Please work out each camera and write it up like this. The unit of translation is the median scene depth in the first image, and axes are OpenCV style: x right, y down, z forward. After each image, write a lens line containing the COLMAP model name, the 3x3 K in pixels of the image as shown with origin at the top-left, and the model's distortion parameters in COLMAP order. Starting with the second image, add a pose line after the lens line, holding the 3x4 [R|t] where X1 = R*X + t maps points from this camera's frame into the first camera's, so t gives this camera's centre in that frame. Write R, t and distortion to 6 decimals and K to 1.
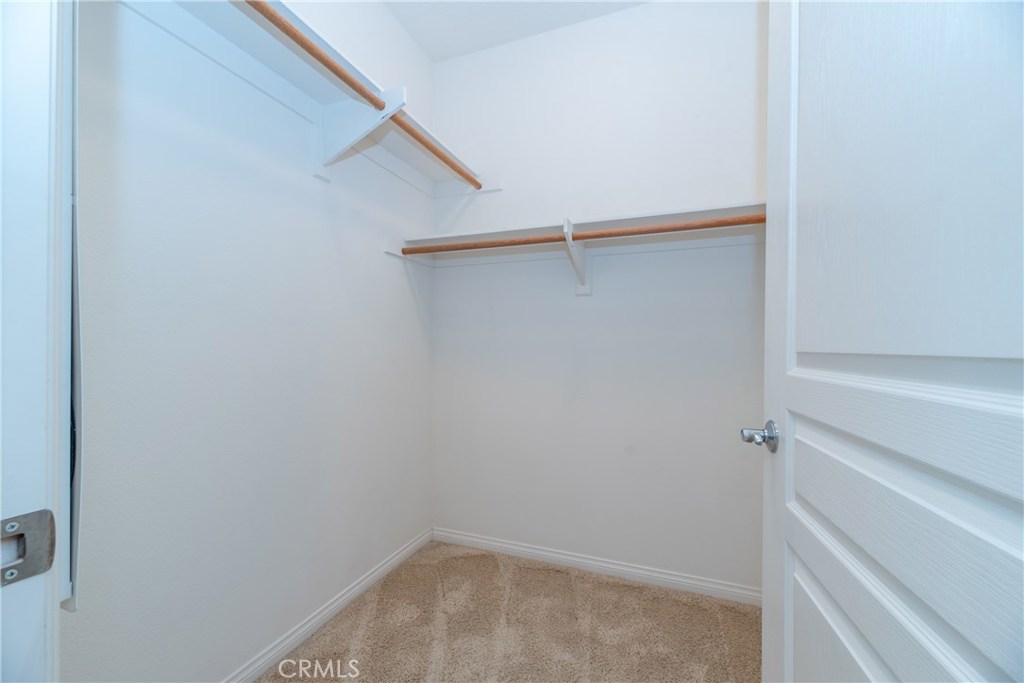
lens RADIAL K [[414.0, 0, 513.2], [0, 414.0, 337.3], [0, 0, 1]] dist [0.003304, -0.001257]
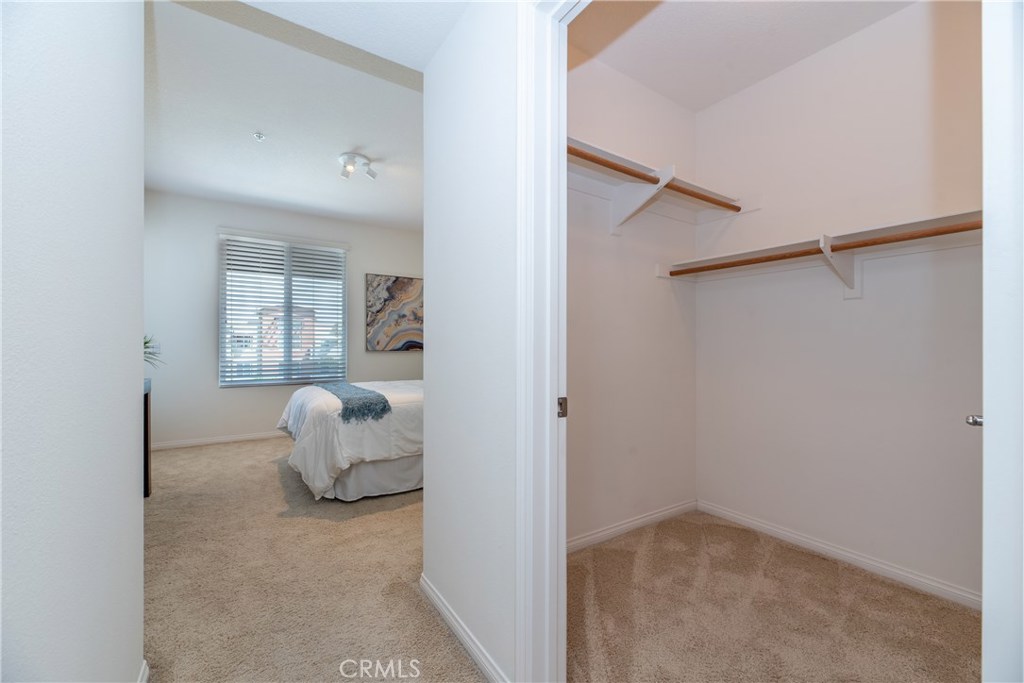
lens RADIAL K [[414.0, 0, 513.9], [0, 414.0, 338.5], [0, 0, 1]] dist [0.003304, -0.001257]
pose [[0.821906, -0.009518, -0.569544, 0.076522], [0.004284, 0.999935, -0.010529, 0.005094], [0.569608, 0.006214, 0.821893, -0.393317]]
